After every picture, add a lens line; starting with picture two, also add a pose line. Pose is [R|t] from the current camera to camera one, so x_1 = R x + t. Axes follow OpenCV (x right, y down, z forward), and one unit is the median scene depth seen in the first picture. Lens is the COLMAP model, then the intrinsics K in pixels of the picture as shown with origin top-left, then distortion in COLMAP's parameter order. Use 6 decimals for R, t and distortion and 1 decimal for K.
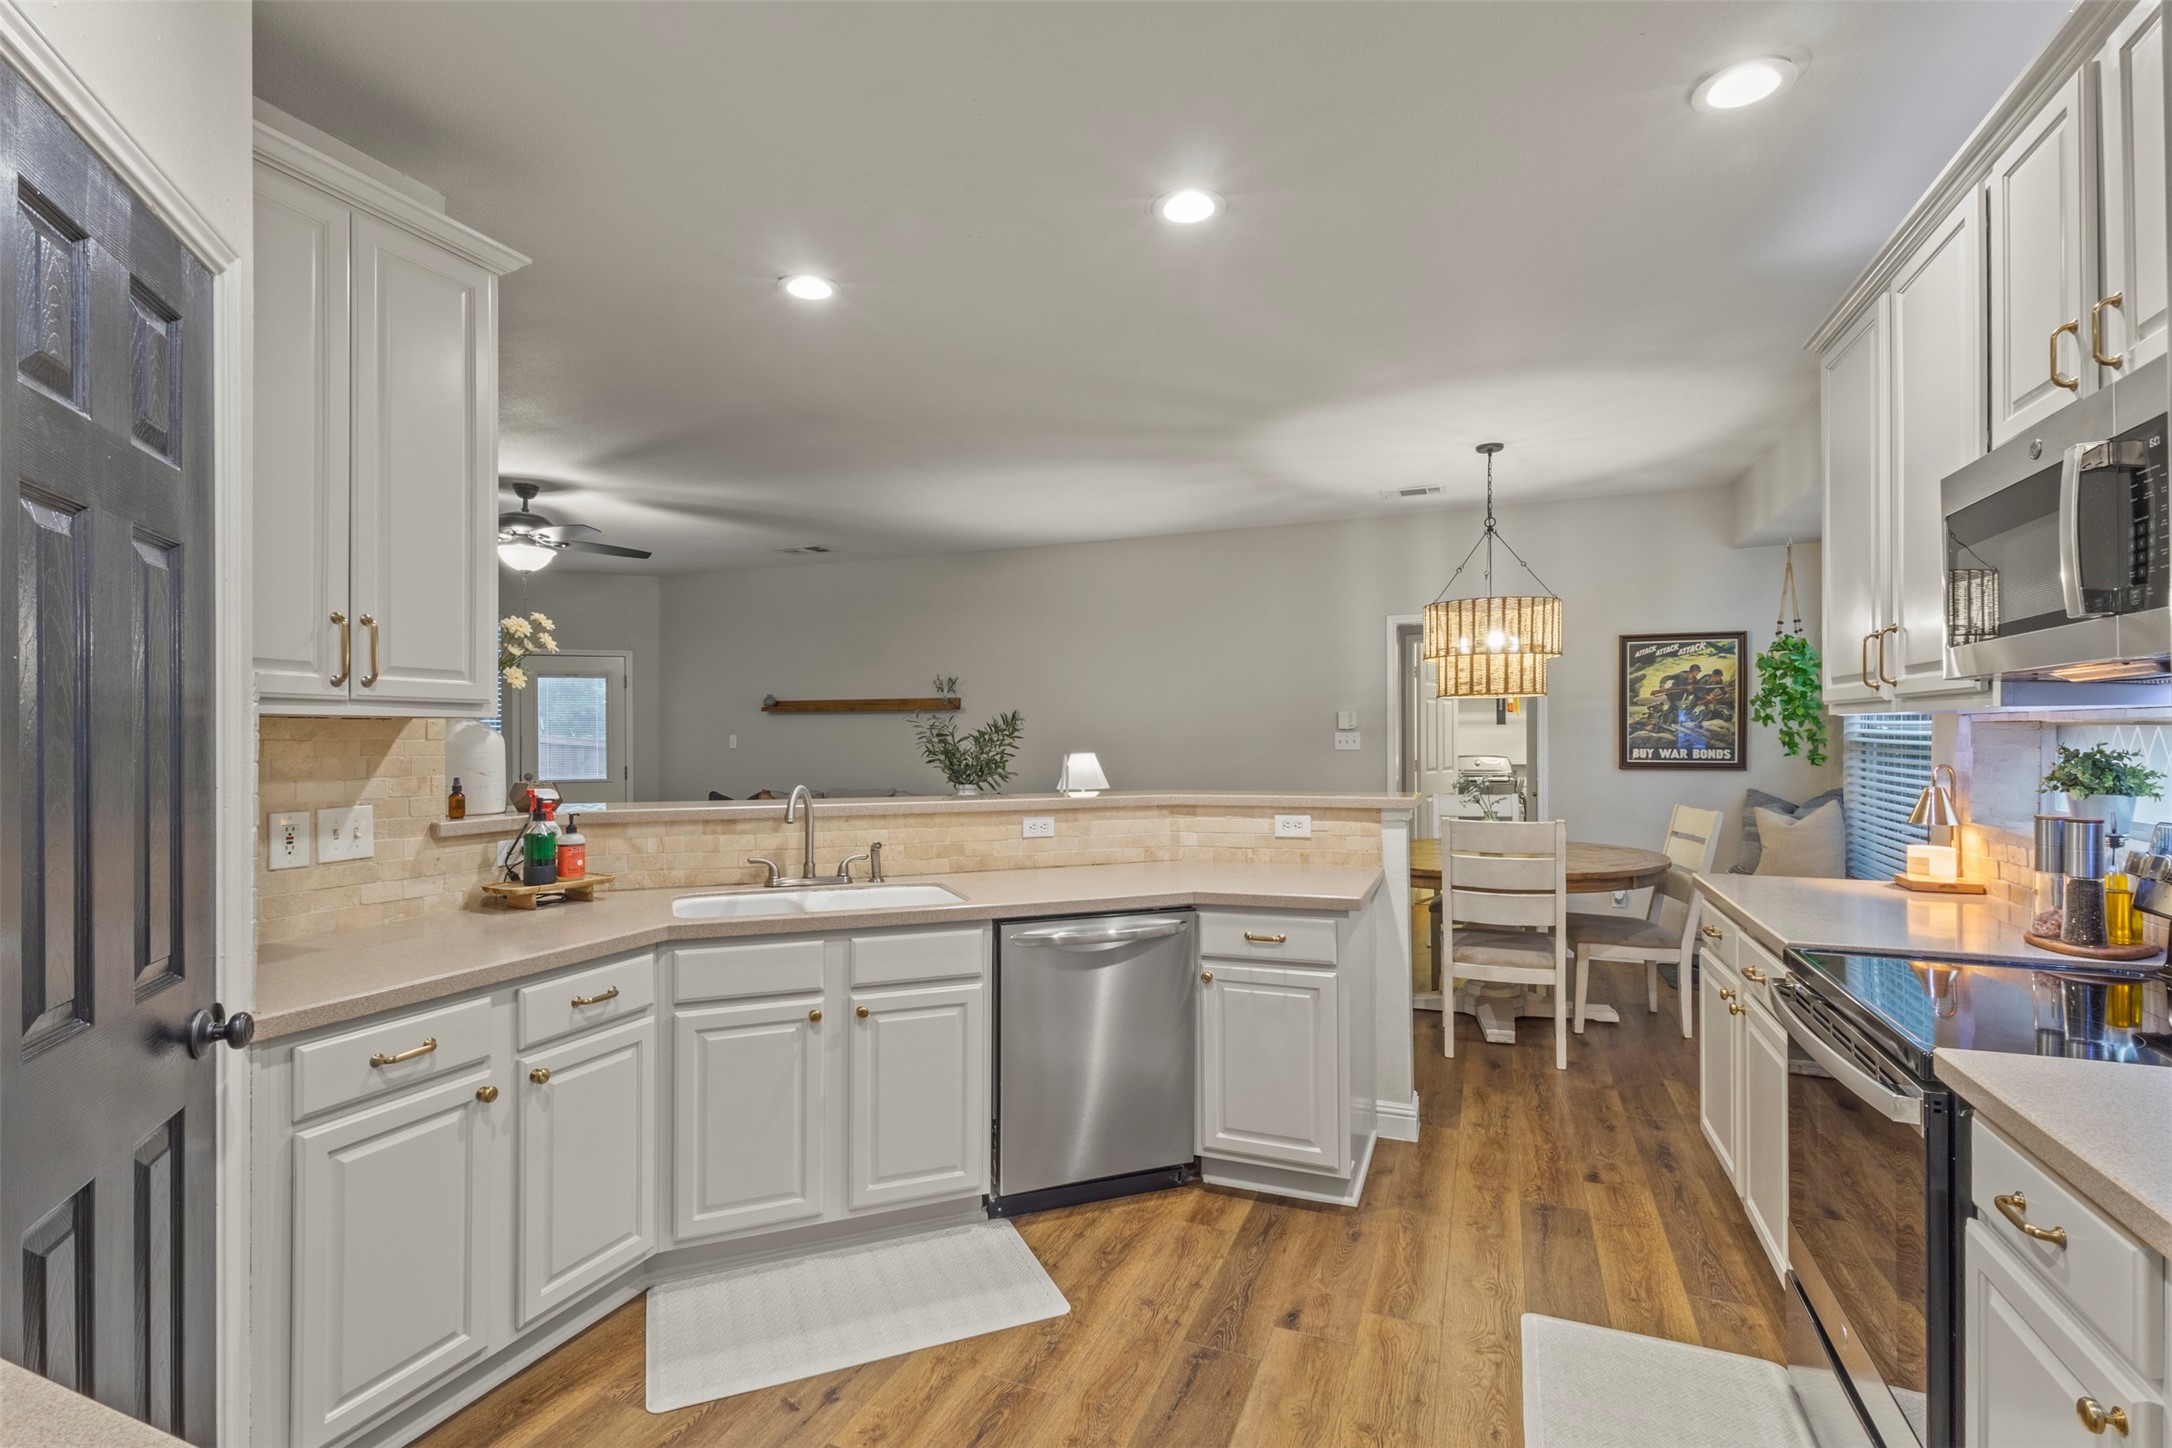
lens RADIAL K [[996.3, 0, 1099.1], [0, 996.3, 727.1], [0, 0, 1]] dist [0.004780, 0.000087]
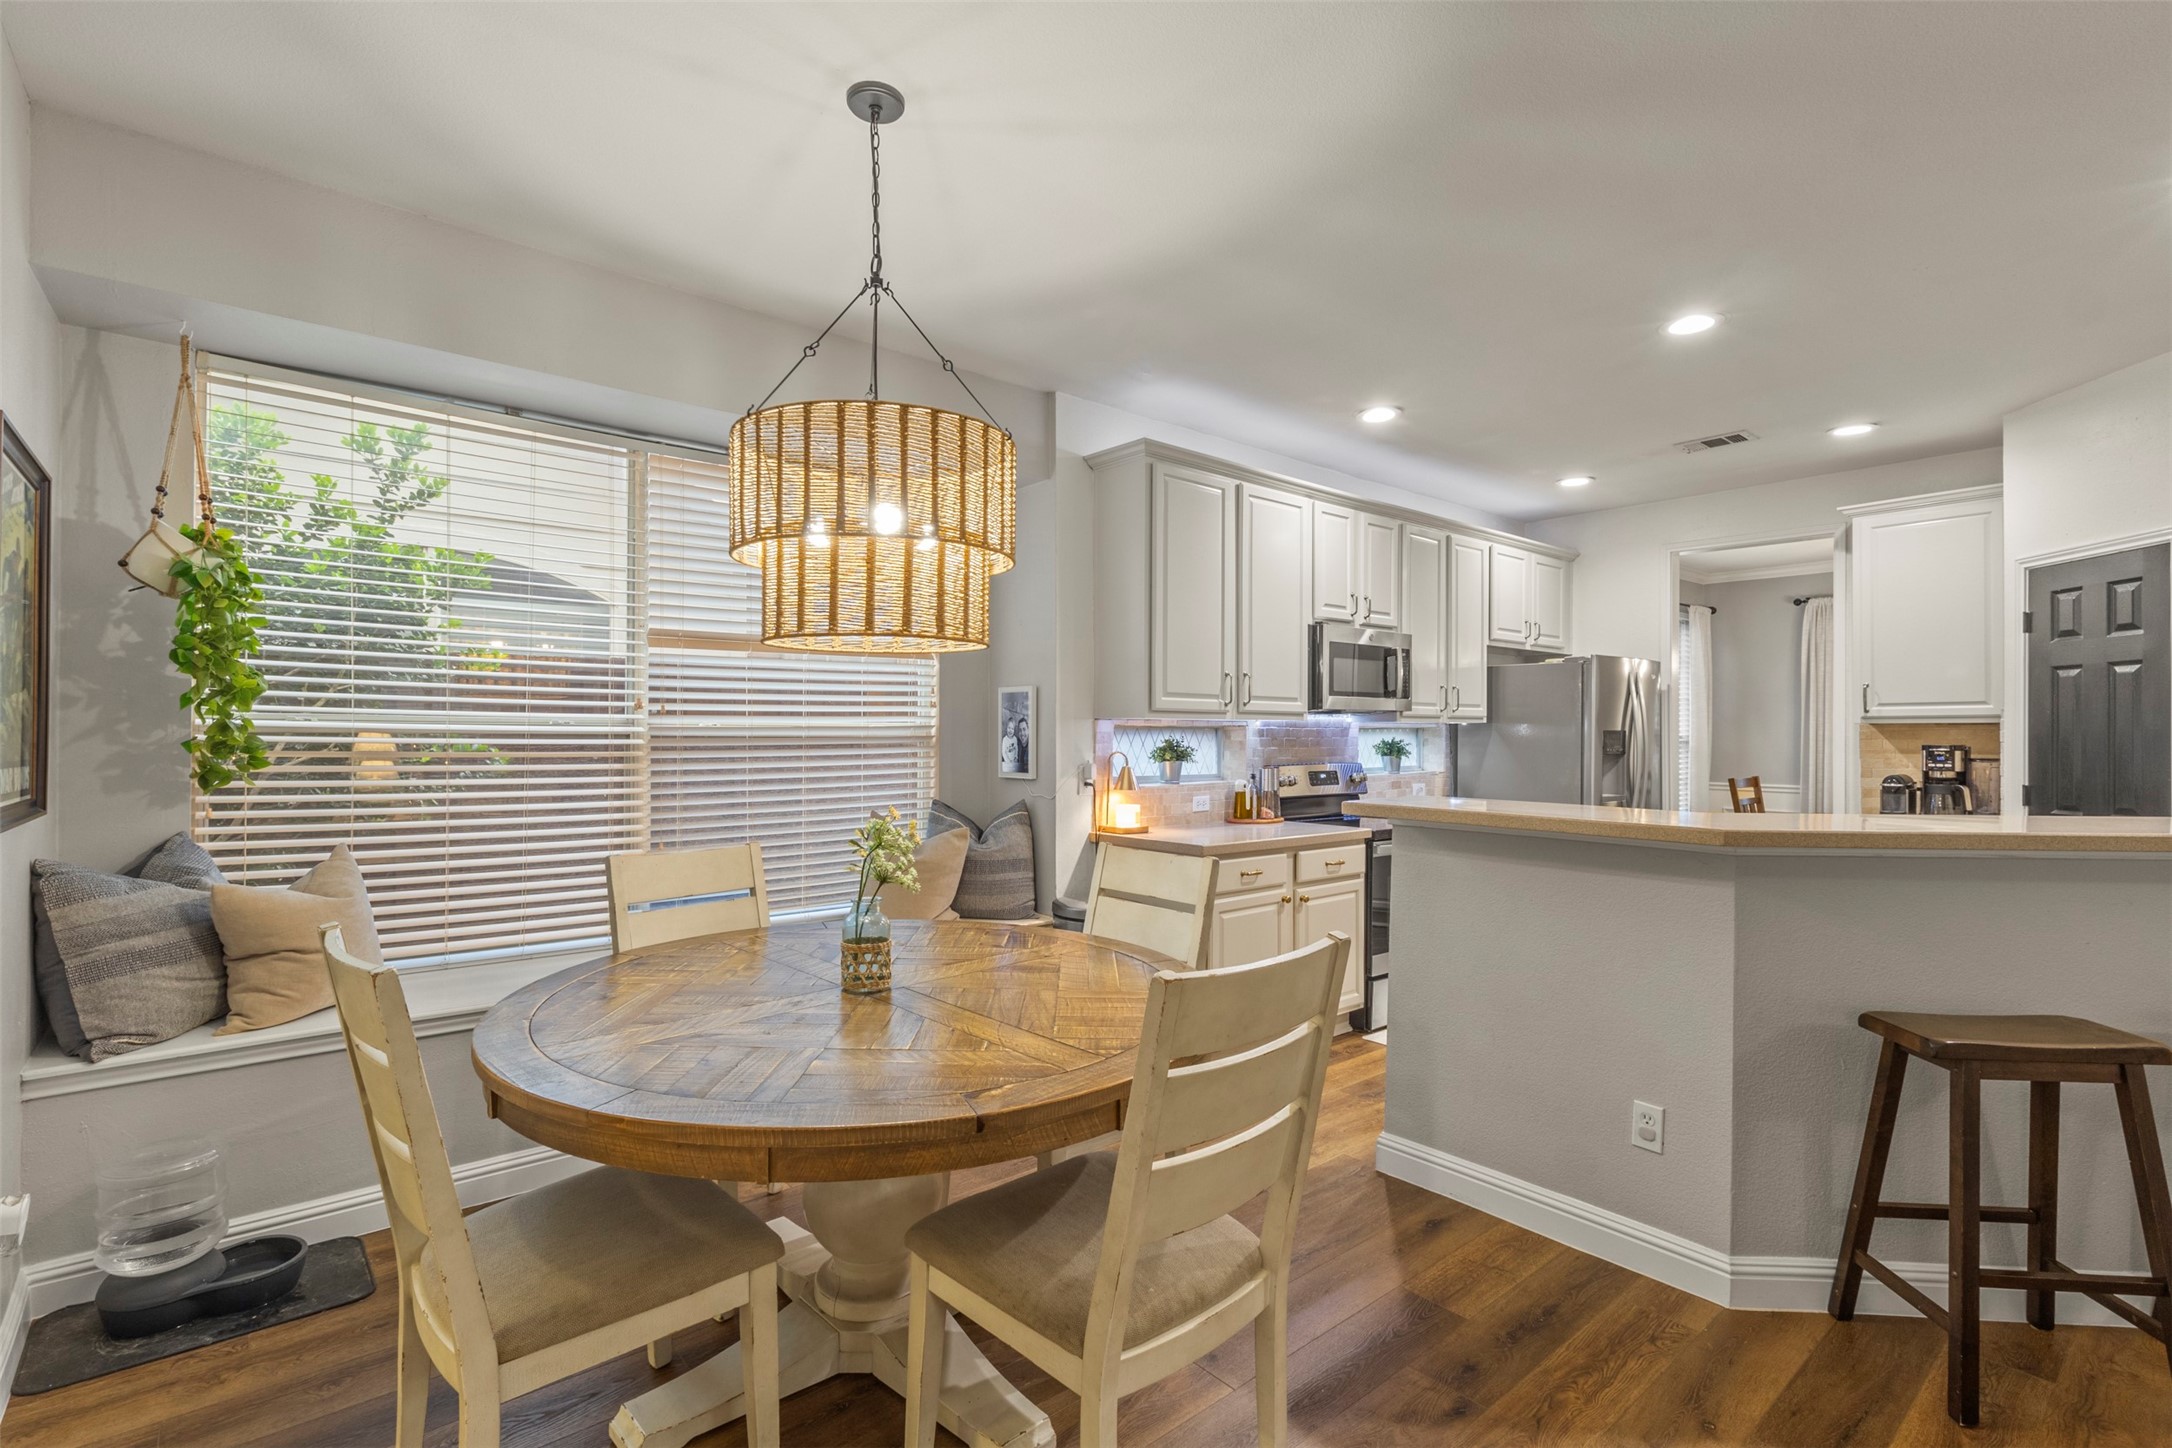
lens RADIAL K [[996.3, 0, 1083.3], [0, 996.3, 731.9], [0, 0, 1]] dist [0.004780, 0.000087]
pose [[-0.883259, -0.001824, 0.468881, 0.206332], [-0.004877, 0.999974, -0.005298, 0.023360], [-0.468860, -0.006966, -0.883245, 2.913322]]
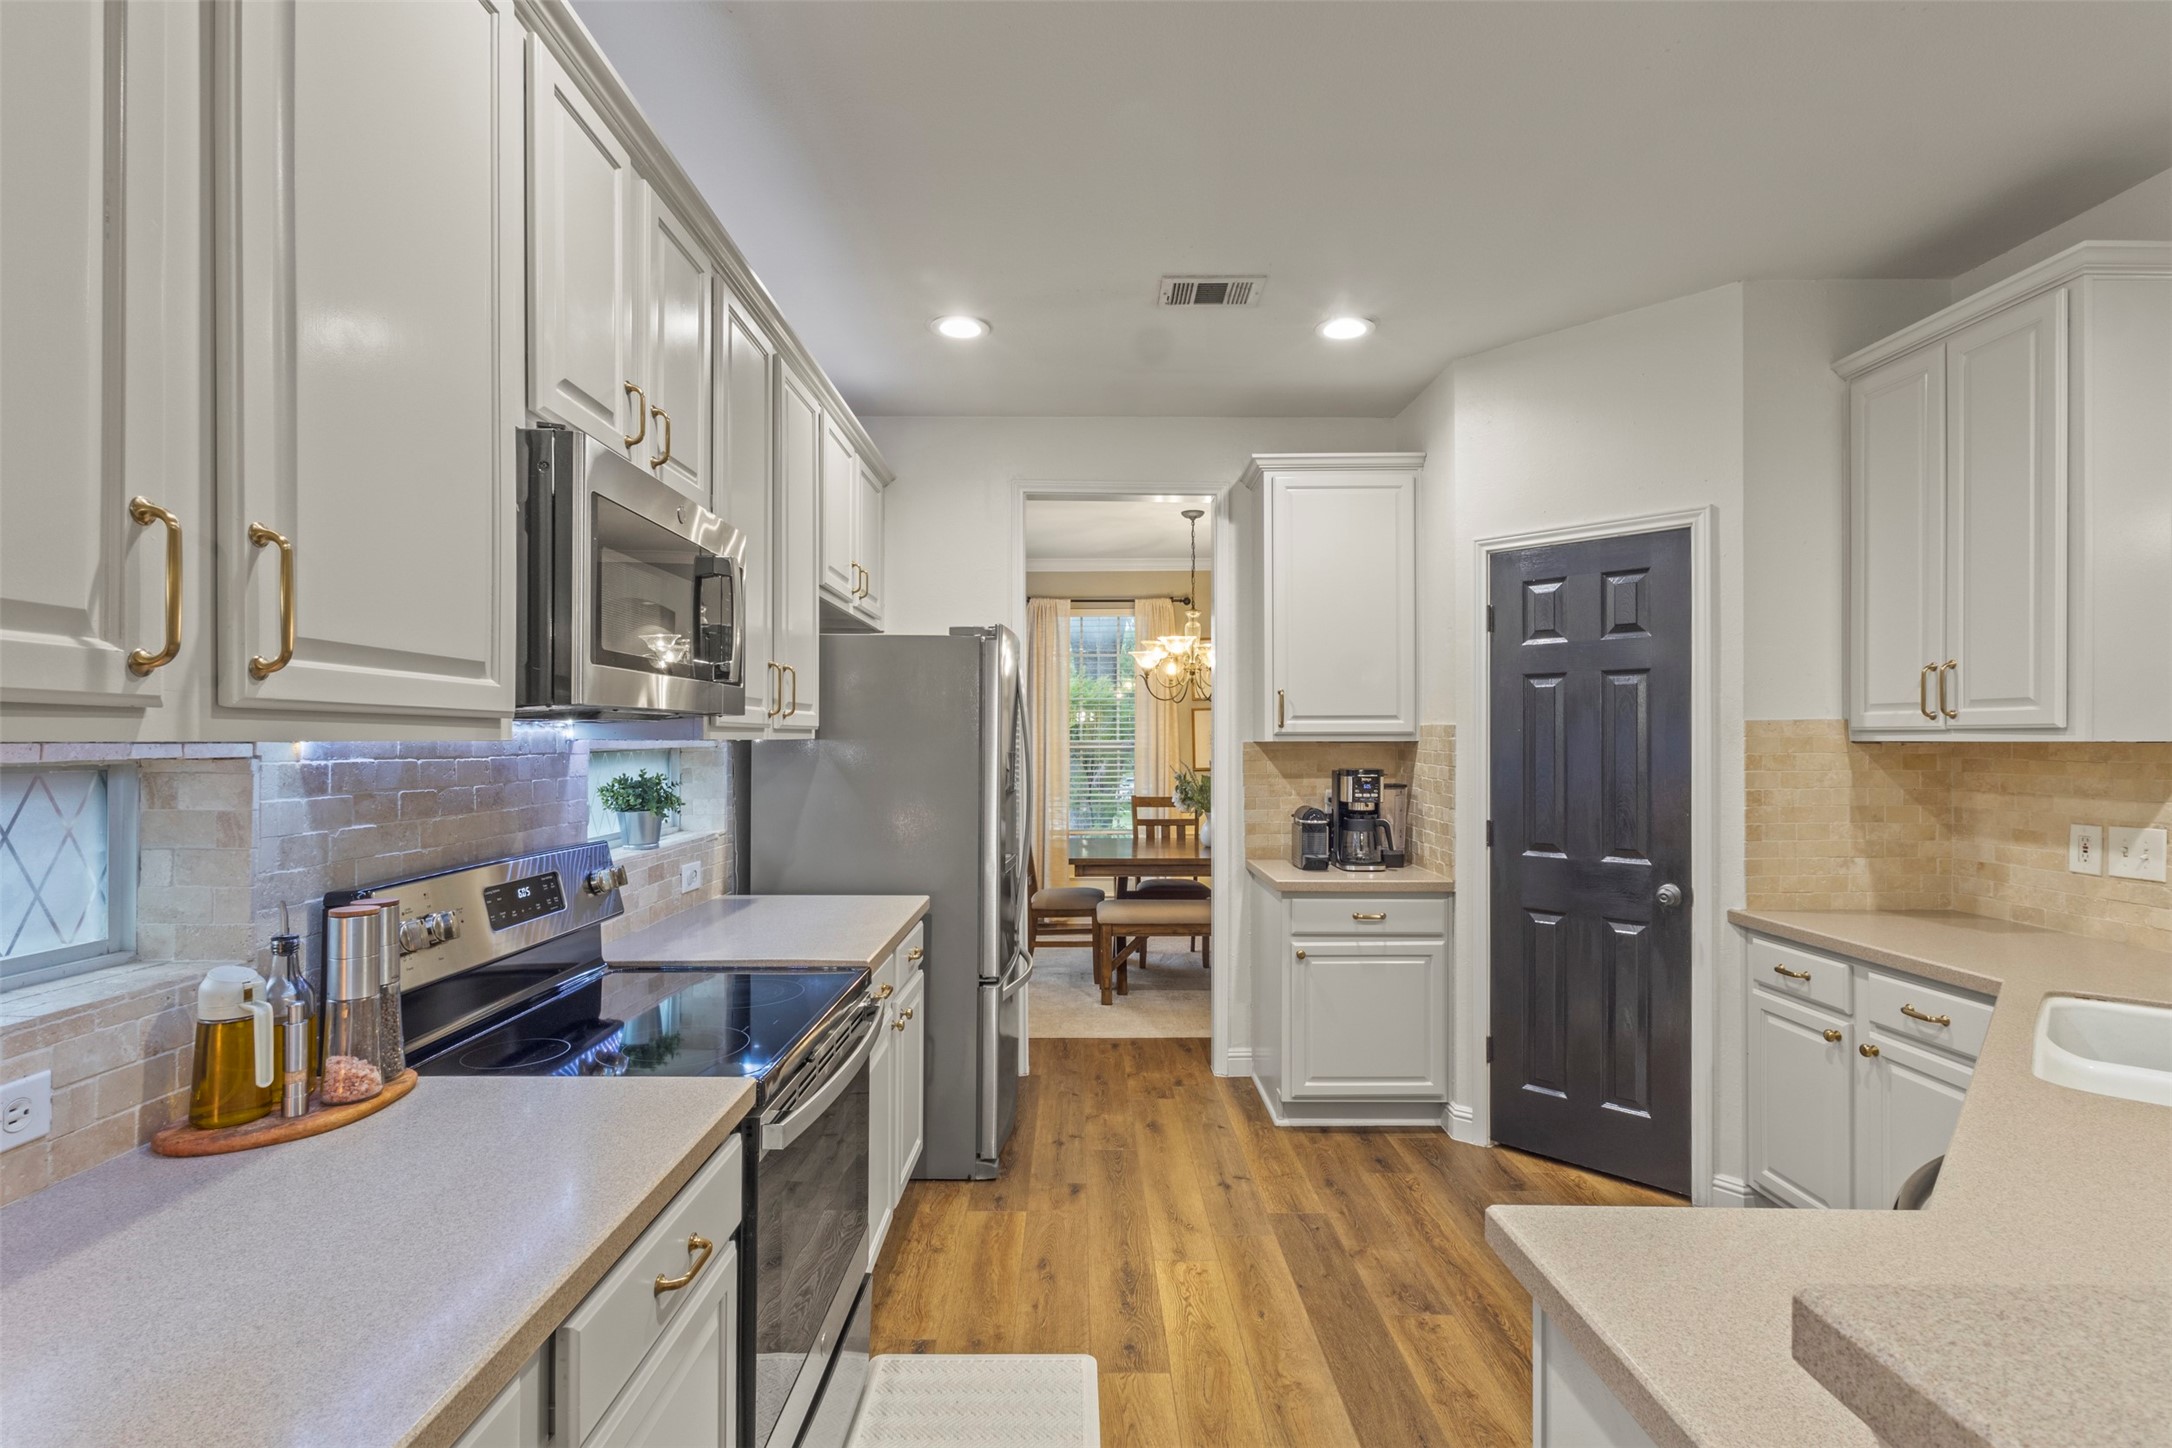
lens RADIAL K [[996.3, 0, 1087.8], [0, 996.3, 738.7], [0, 0, 1]] dist [0.004780, 0.000087]
pose [[-0.924200, -0.000055, -0.381910, 0.670204], [0.003089, 0.999966, -0.007619, -0.008253], [0.381897, -0.008221, -0.924168, 1.592001]]
